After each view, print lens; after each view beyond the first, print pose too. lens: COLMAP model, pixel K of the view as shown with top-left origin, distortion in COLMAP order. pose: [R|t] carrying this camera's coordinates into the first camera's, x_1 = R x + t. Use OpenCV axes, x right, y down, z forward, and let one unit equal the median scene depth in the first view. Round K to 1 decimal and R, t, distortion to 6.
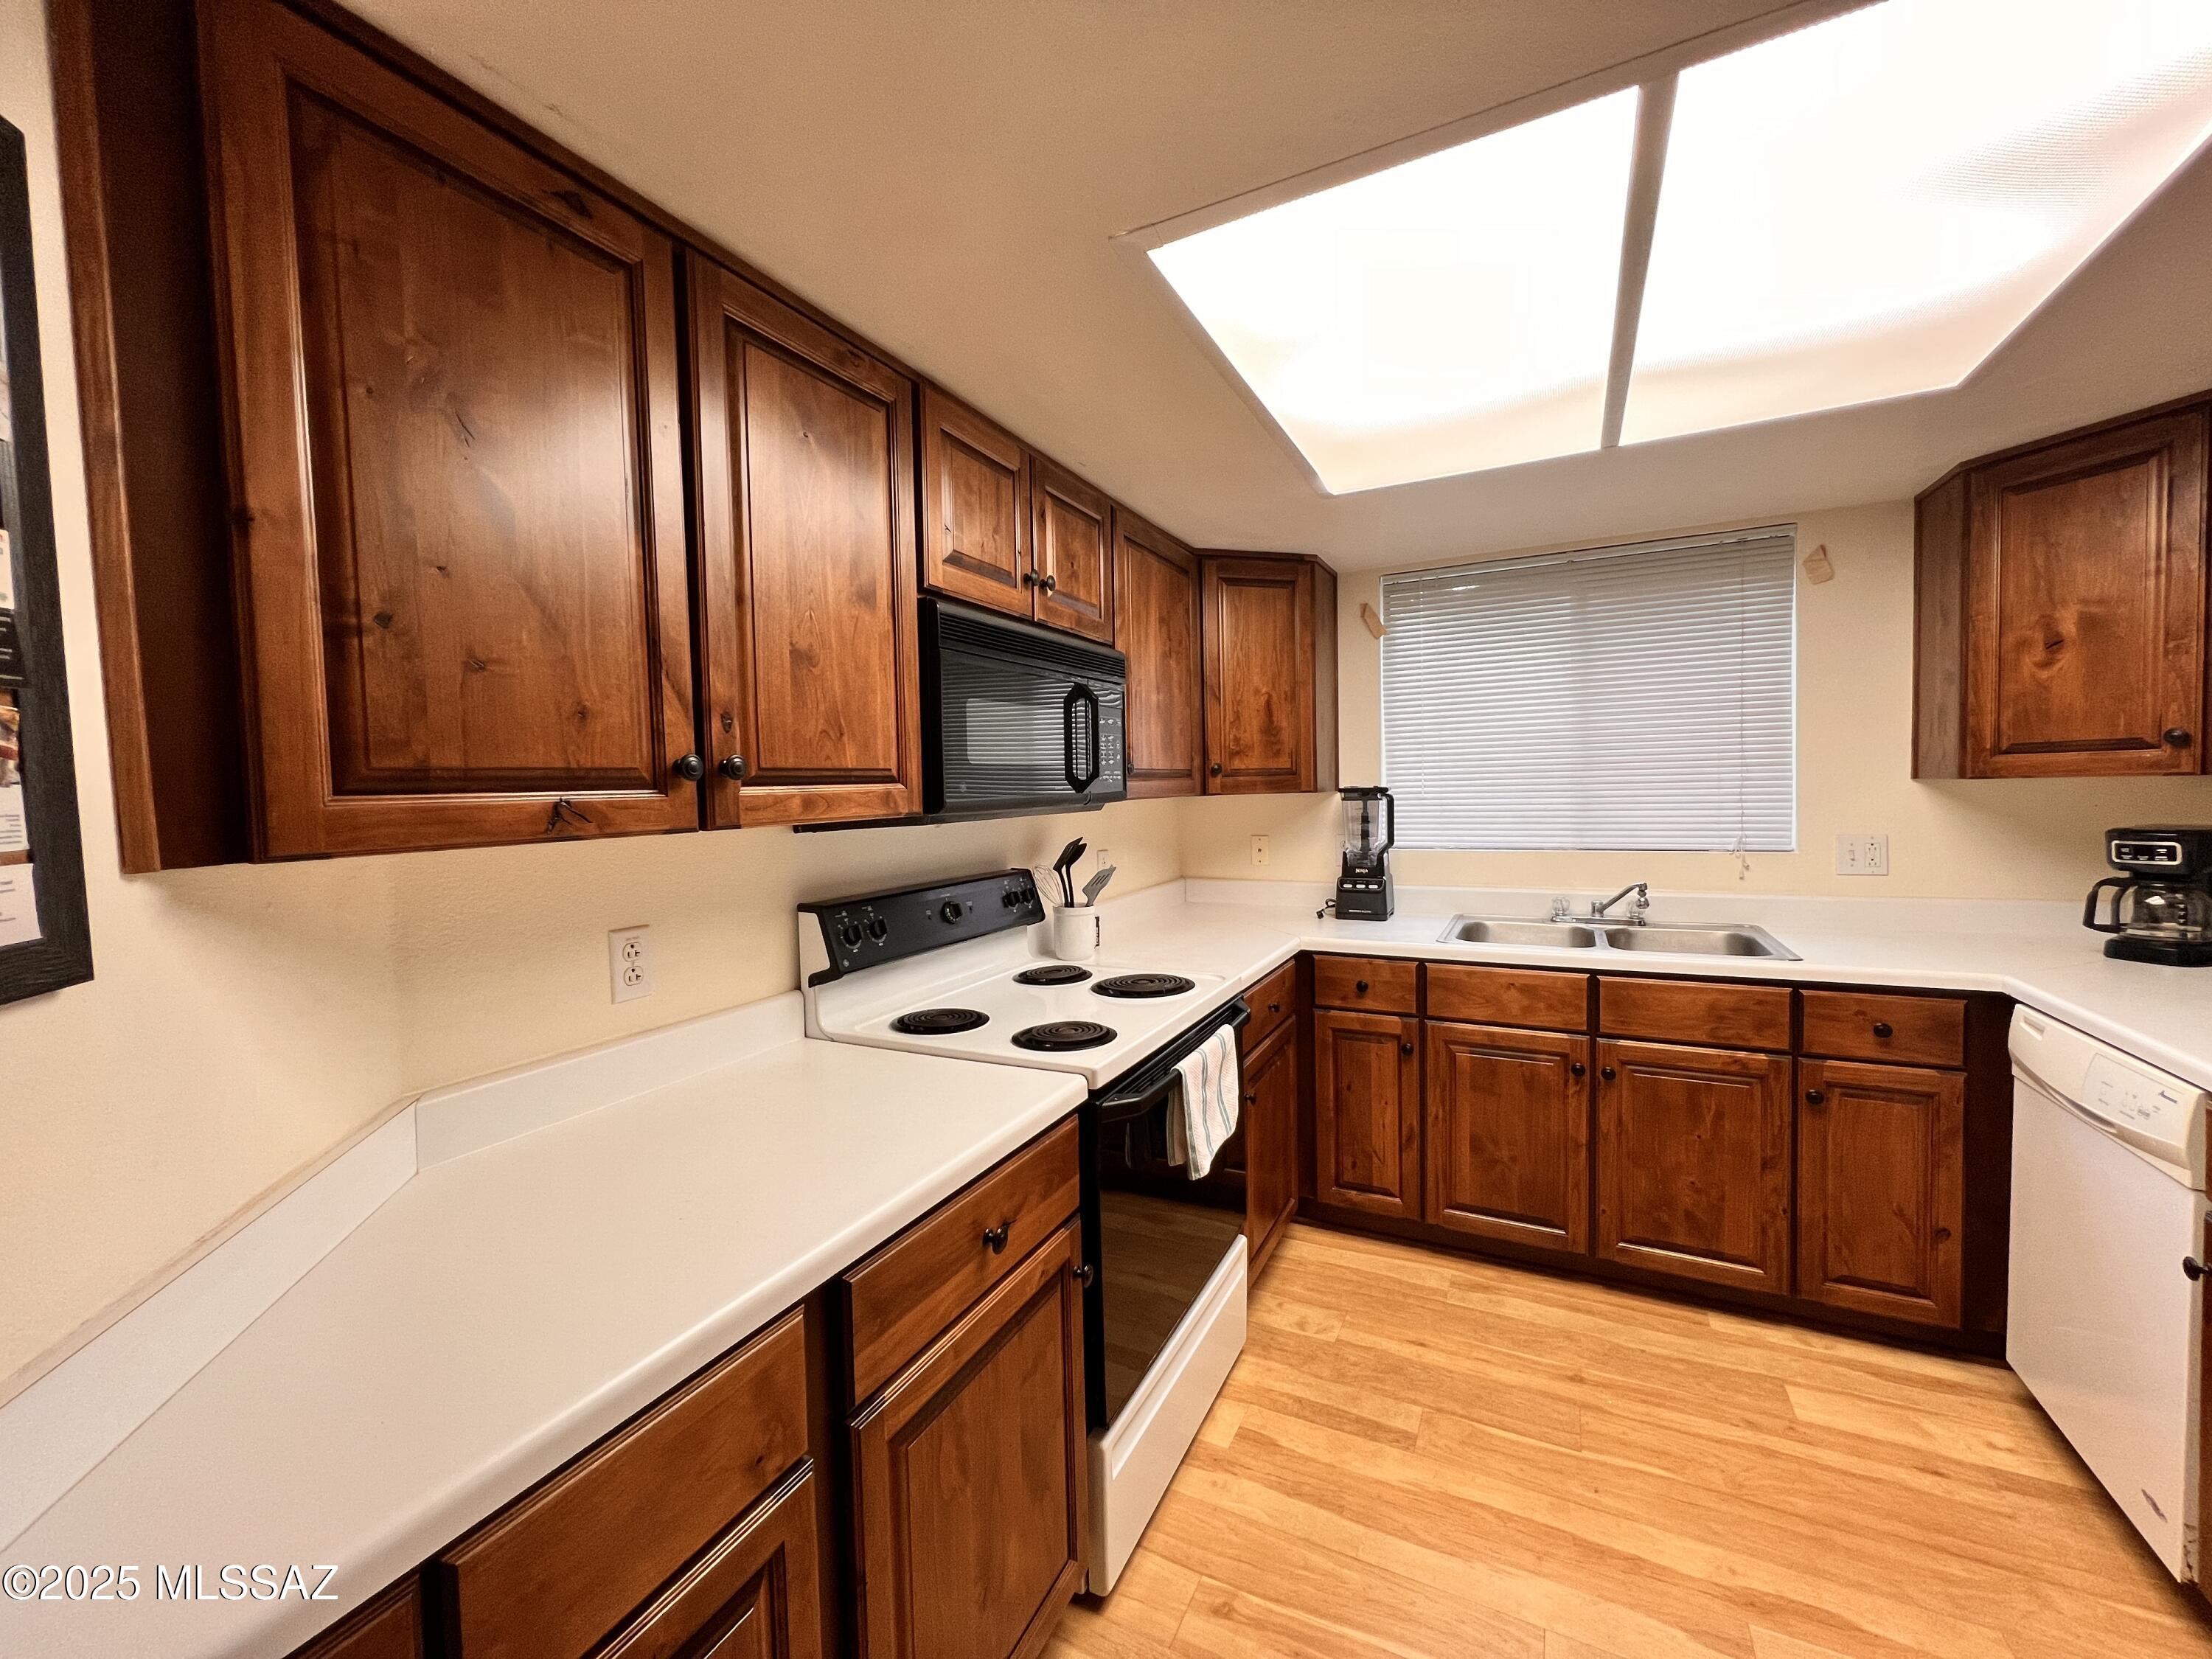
lens RADIAL K [[883.0, 0, 1100.1], [0, 883.0, 828.5], [0, 0, 1]] dist [-0.002475, 0.000362]
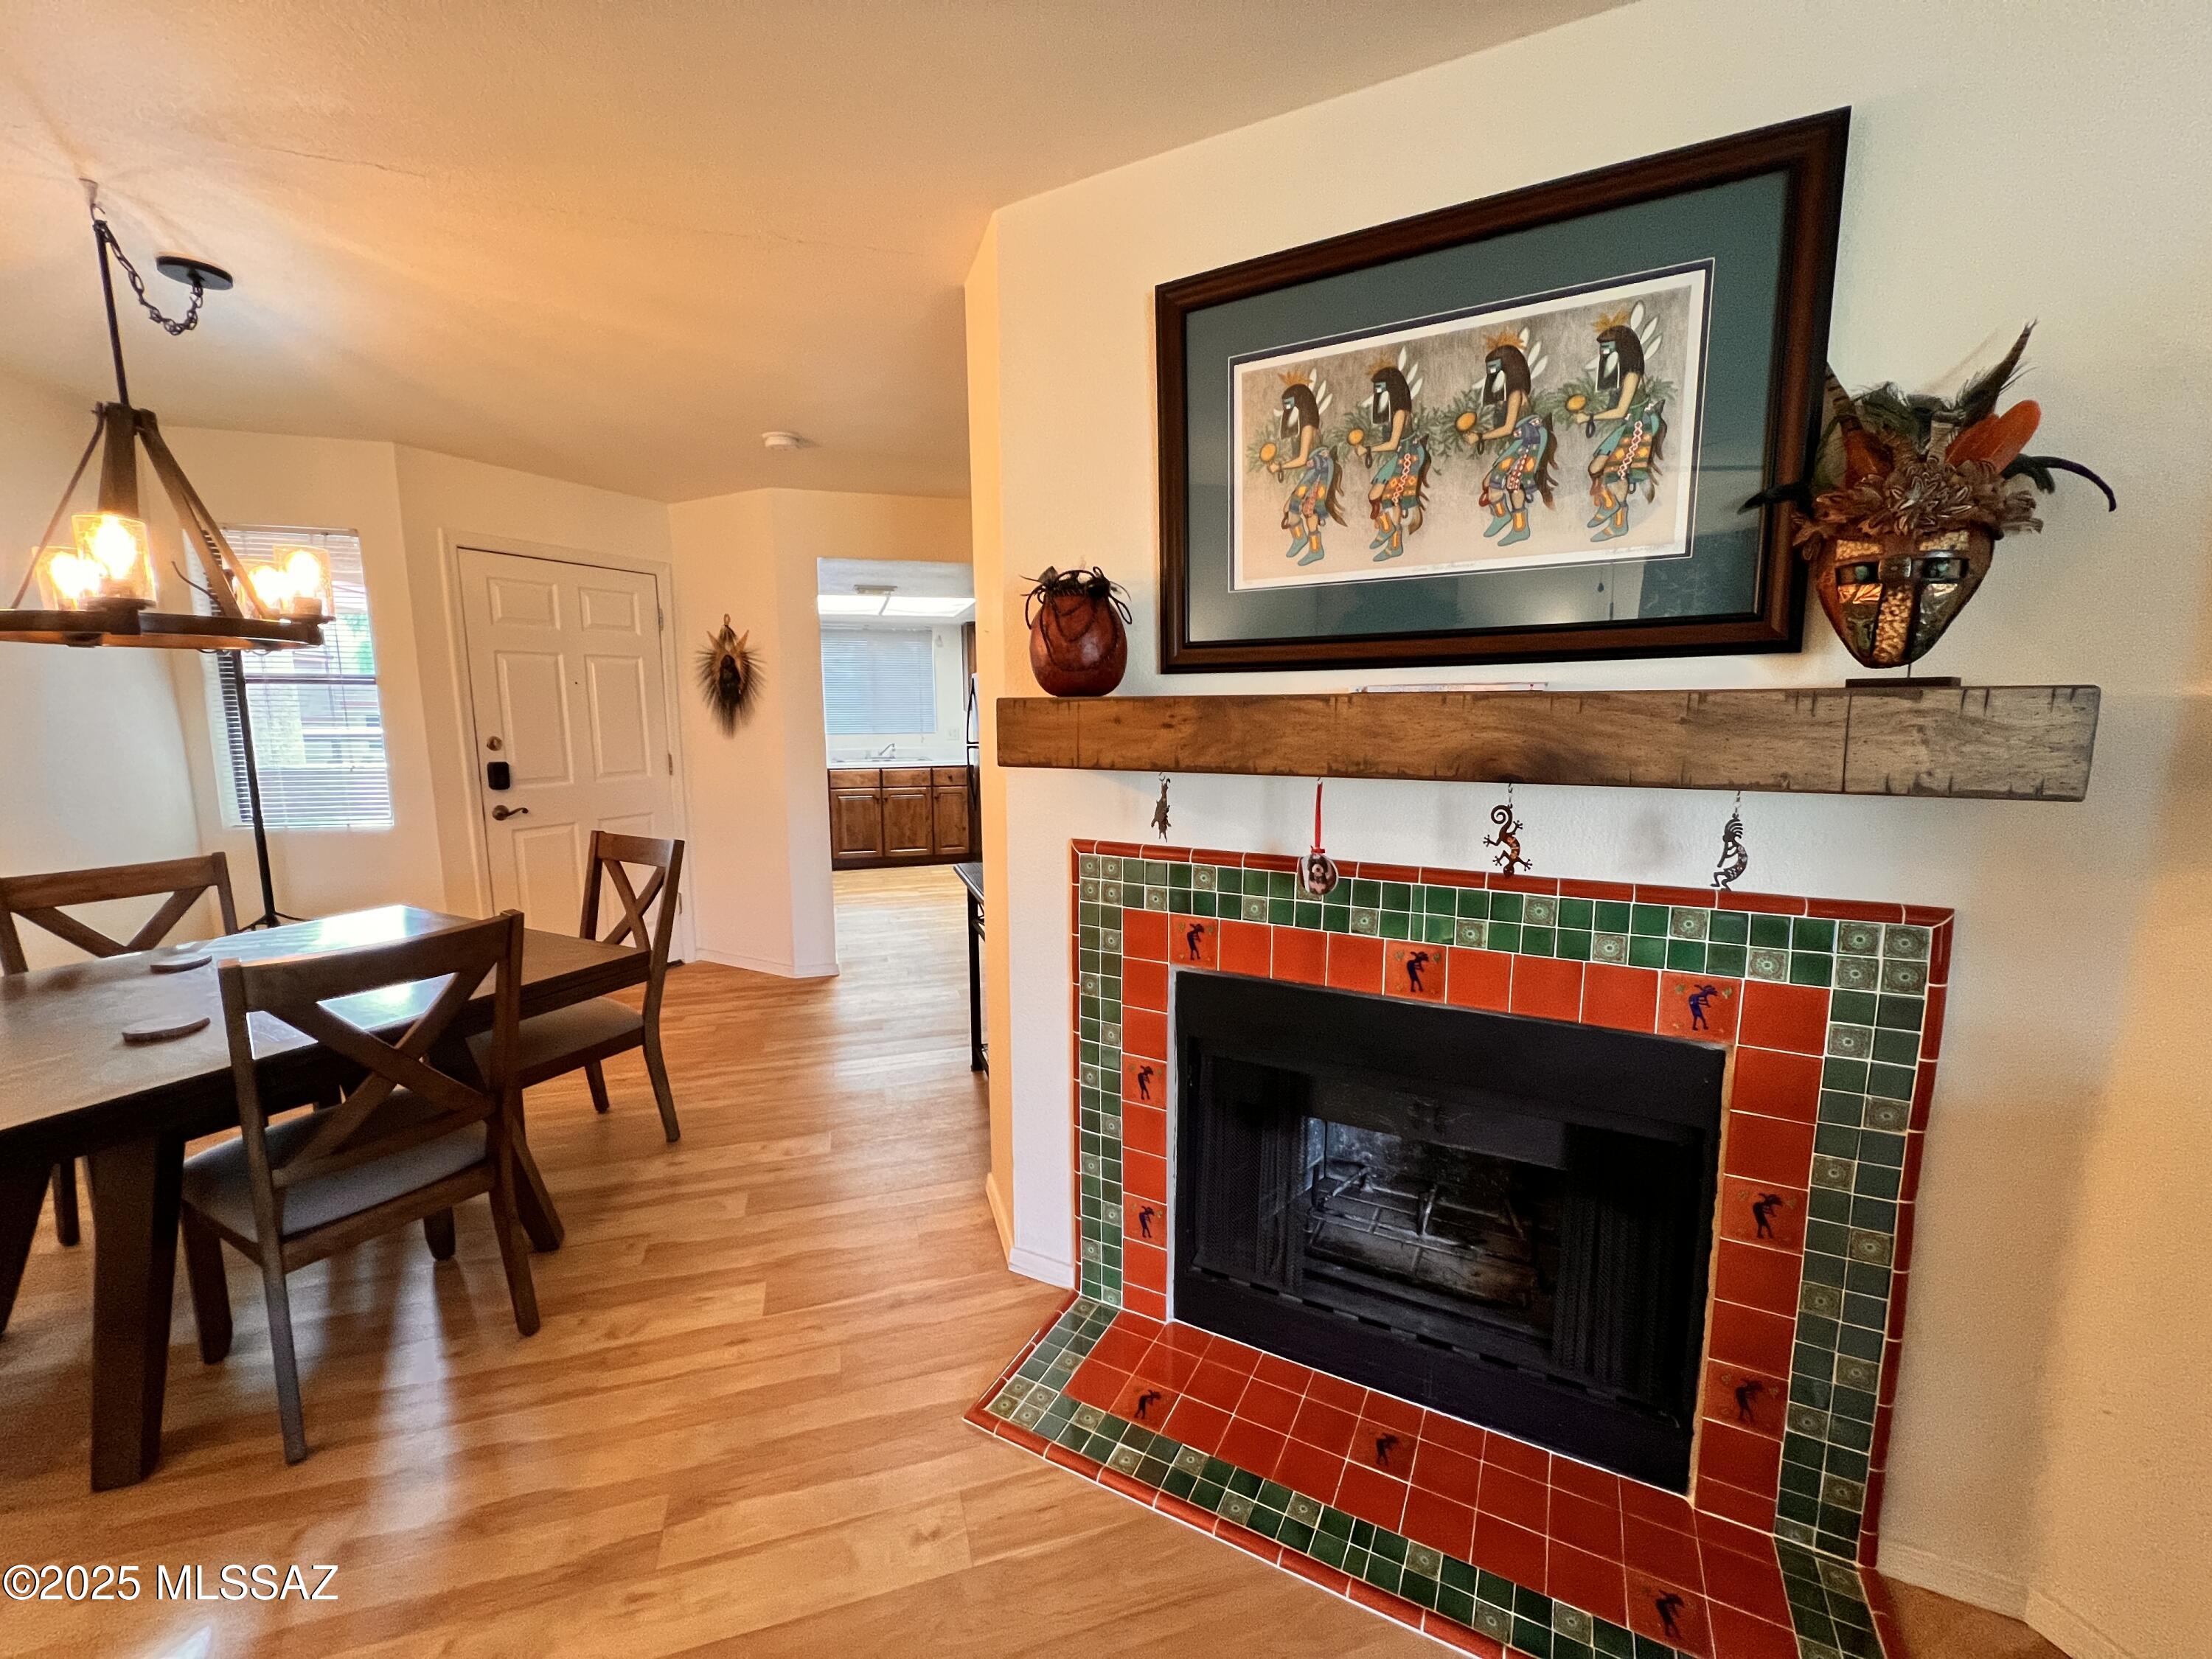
lens RADIAL K [[883.0, 0, 1100.1], [0, 883.0, 828.5], [0, 0, 1]] dist [-0.002475, 0.000362]
pose [[0.715831, -0.079171, 0.693771, -1.291256], [0.016533, 0.995195, 0.096511, 0.094968], [-0.698078, -0.057615, 0.713700, -2.158108]]
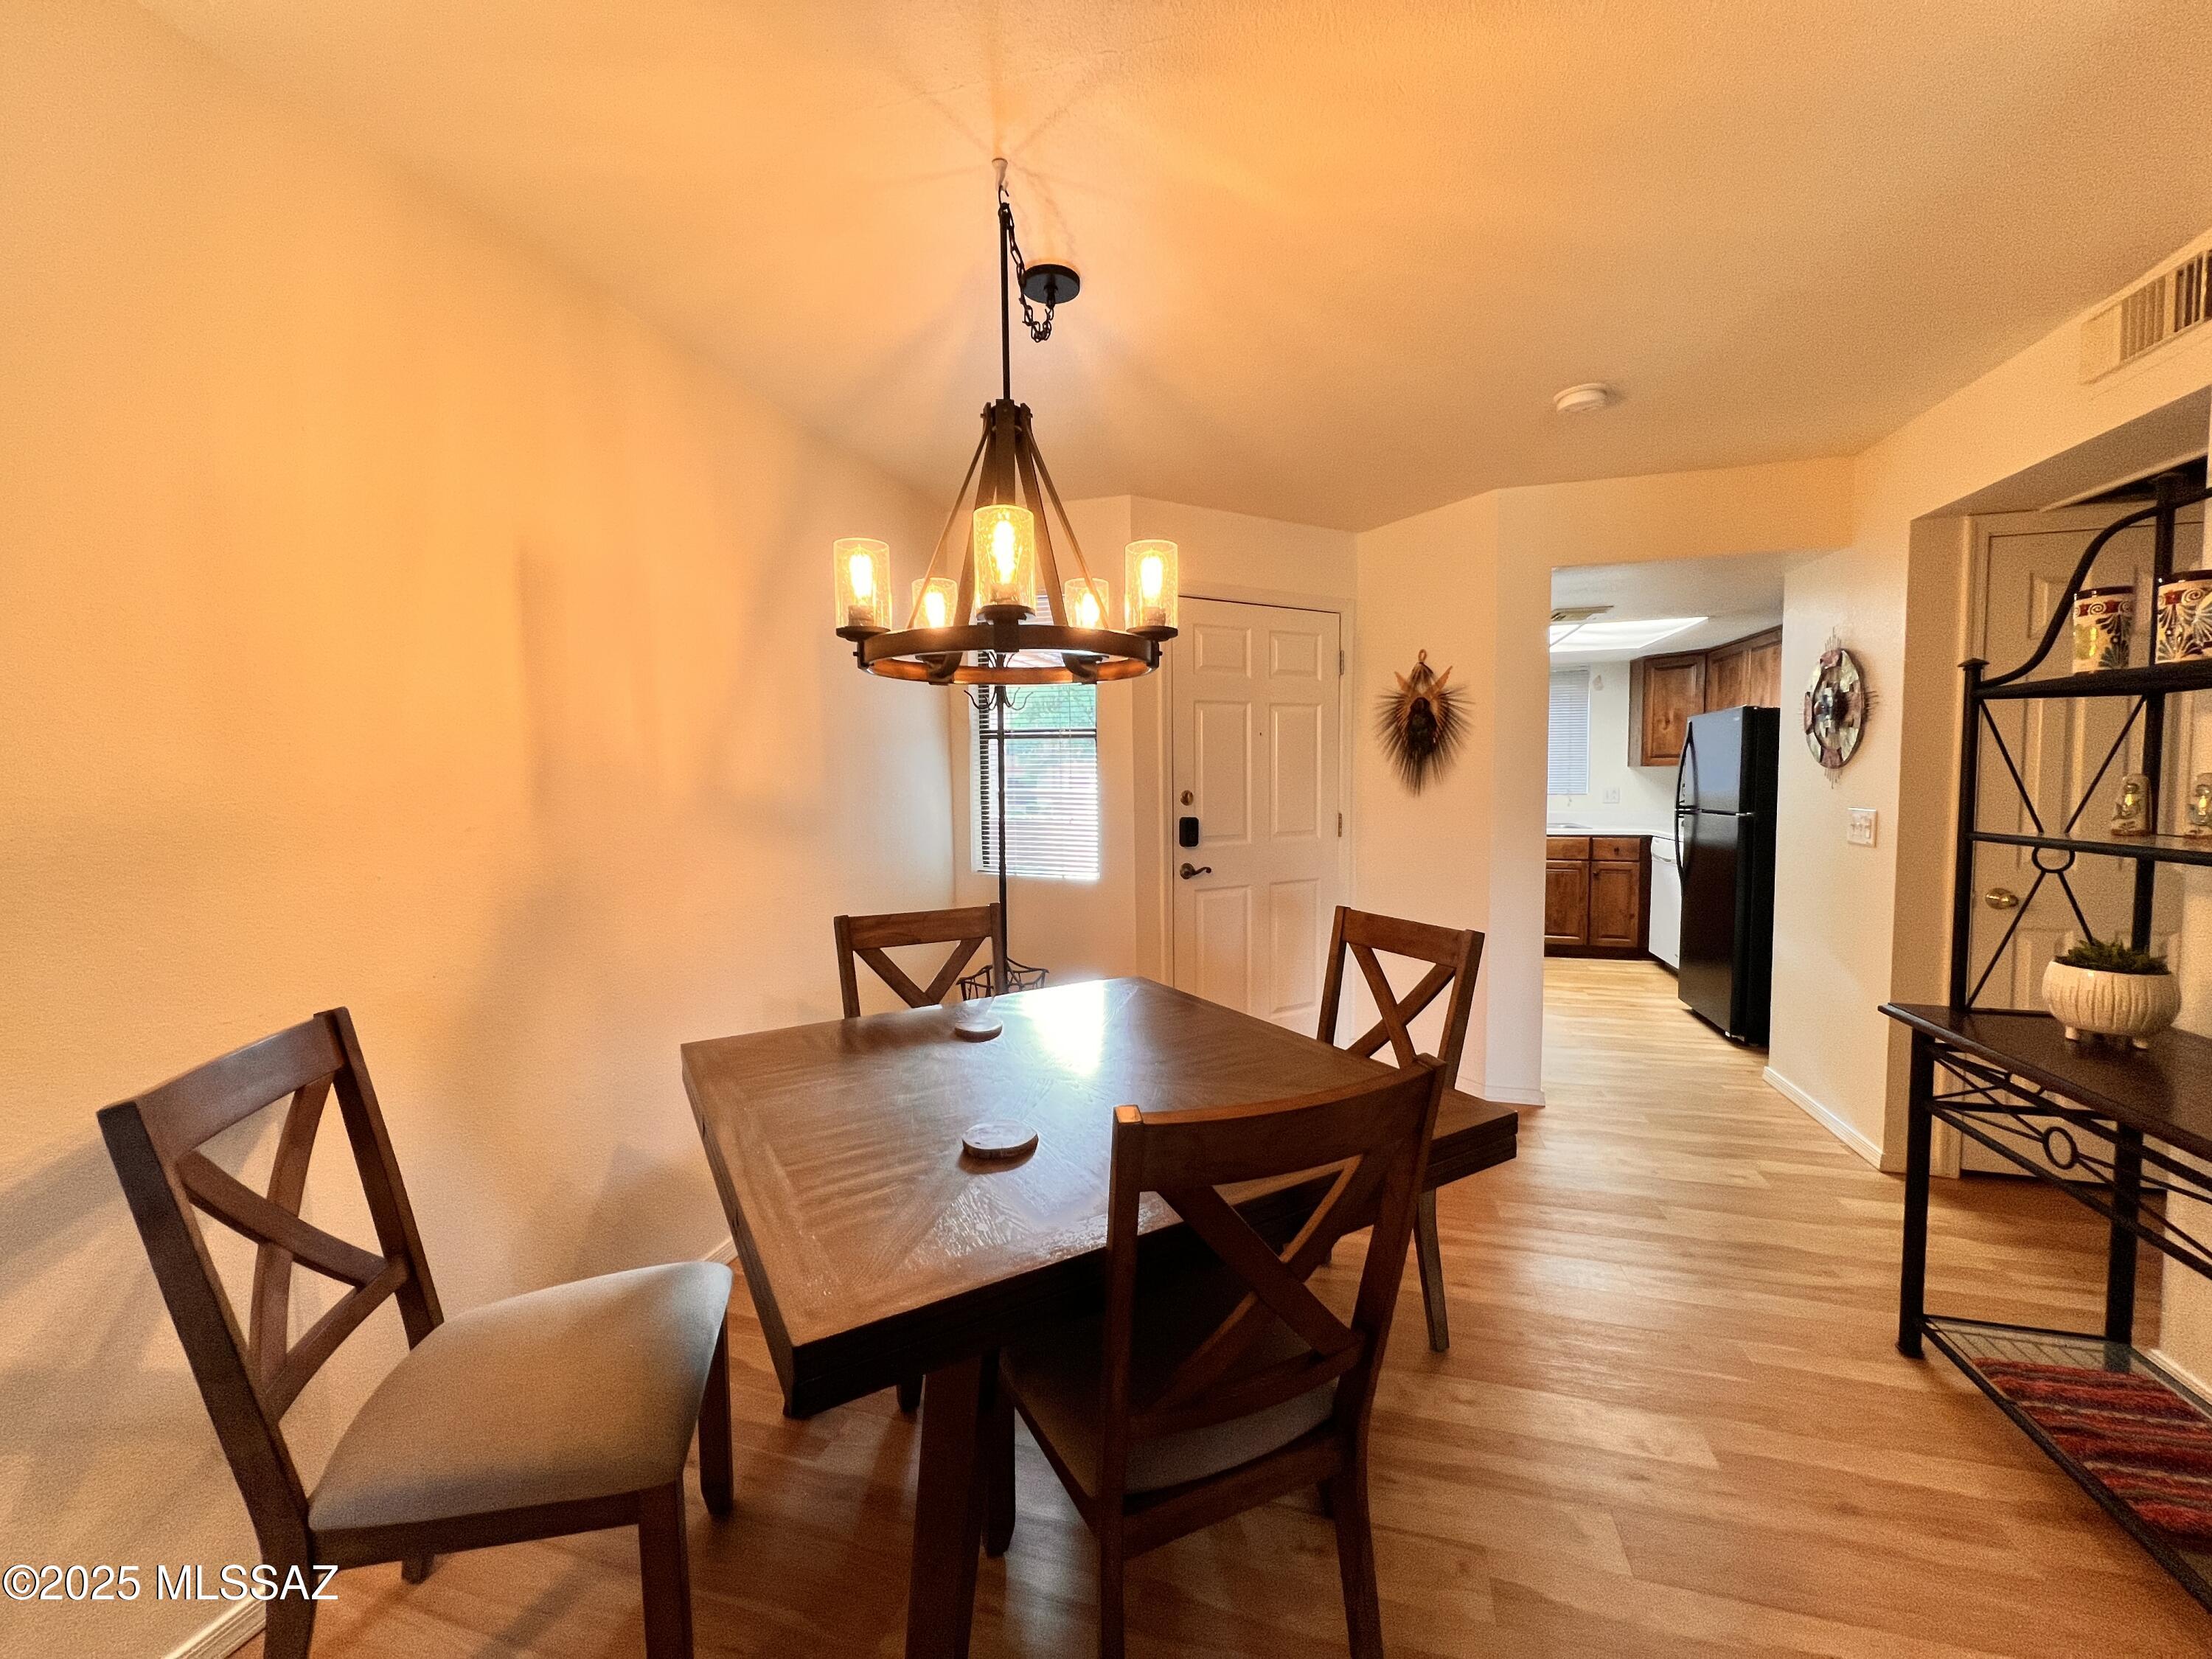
lens RADIAL K [[883.0, 0, 1100.1], [0, 883.0, 828.5], [0, 0, 1]] dist [-0.002475, 0.000362]
pose [[0.981098, -0.000717, 0.193512, -1.416839], [-0.003426, 0.999772, 0.021074, 0.100071], [-0.193483, -0.021339, 0.980871, -1.602955]]
